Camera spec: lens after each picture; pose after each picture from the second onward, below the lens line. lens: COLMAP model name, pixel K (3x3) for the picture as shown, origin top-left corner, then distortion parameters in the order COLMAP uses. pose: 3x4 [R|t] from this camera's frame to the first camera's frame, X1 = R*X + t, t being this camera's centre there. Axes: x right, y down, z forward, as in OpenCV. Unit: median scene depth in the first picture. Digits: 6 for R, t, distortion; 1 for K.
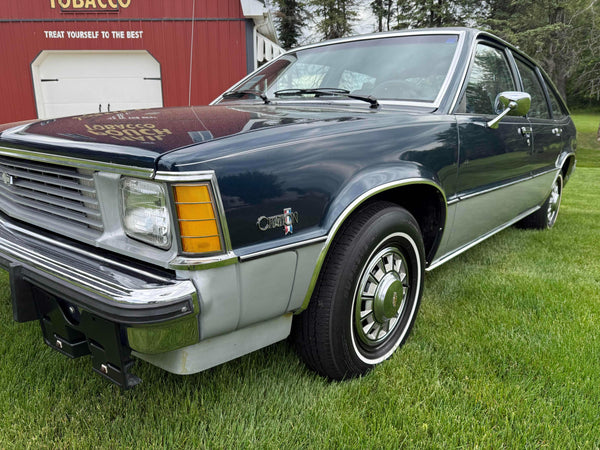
lens RADIAL K [[415.7, 0, 303.1], [0, 415.7, 218.8], [0, 0, 1]] dist [-0.003426, -0.010923]
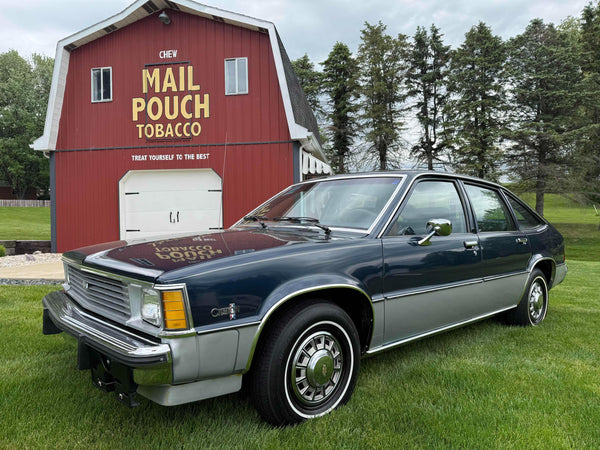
lens RADIAL K [[391.6, 0, 300.0], [0, 391.6, 225.0], [0, 0, 1]] dist [0.090203, -0.143336]
pose [[0.991116, -0.015500, -0.132095, 0.339472], [-0.013854, 0.975752, -0.218439, 0.005639], [0.132278, 0.218329, 0.966869, -0.456478]]
